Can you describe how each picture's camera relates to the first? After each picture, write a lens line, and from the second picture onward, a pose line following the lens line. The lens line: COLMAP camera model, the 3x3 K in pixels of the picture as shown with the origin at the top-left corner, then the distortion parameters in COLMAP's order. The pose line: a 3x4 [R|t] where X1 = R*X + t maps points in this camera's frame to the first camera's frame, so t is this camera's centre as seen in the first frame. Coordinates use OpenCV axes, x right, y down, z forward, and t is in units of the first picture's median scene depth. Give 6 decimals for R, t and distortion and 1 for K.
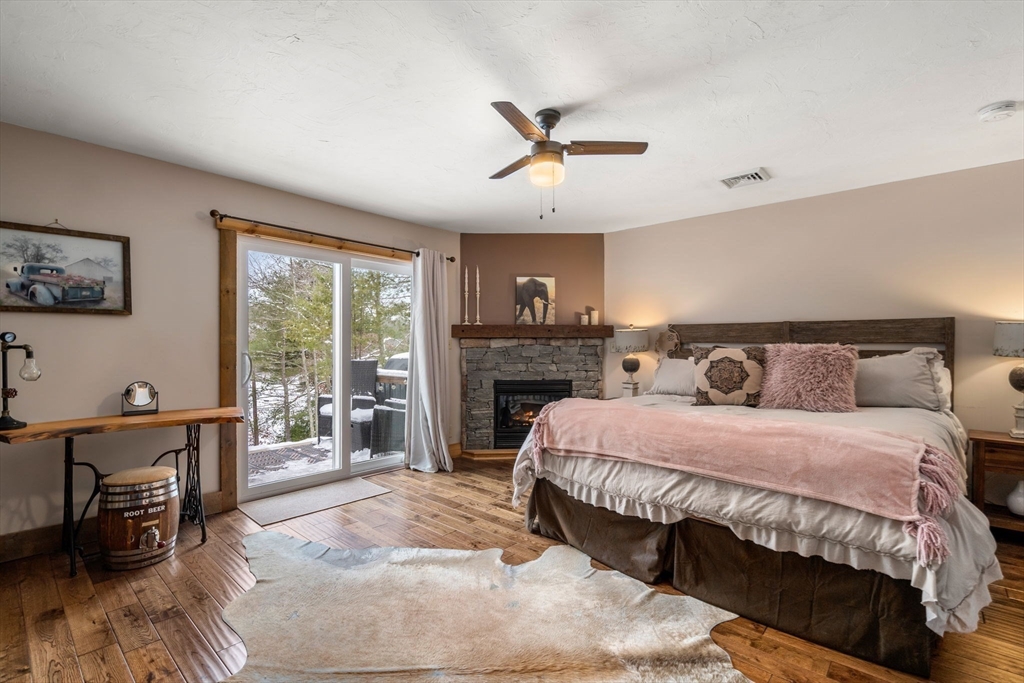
lens RADIAL K [[469.6, 0, 515.1], [0, 469.6, 348.2], [0, 0, 1]] dist [-0.007014, 0.001301]
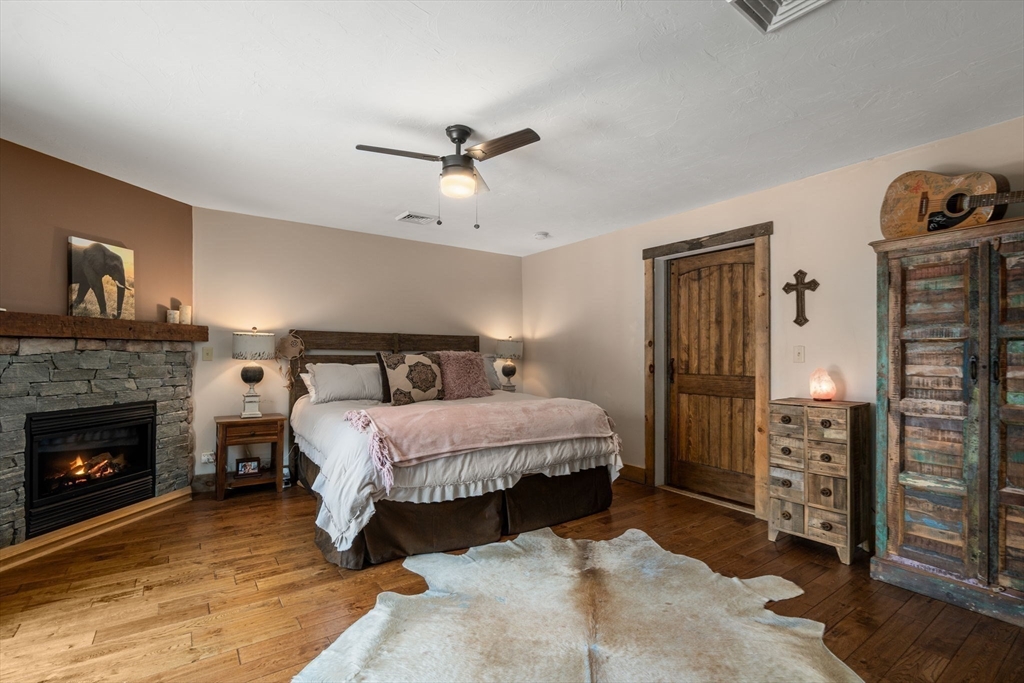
lens RADIAL K [[469.6, 0, 515.9], [0, 469.6, 344.9], [0, 0, 1]] dist [-0.007014, 0.001301]
pose [[0.217297, 0.015954, 0.975975, -0.683344], [0.001161, 0.999861, -0.016603, -0.004548], [-0.976105, 0.004741, 0.217248, 0.485911]]
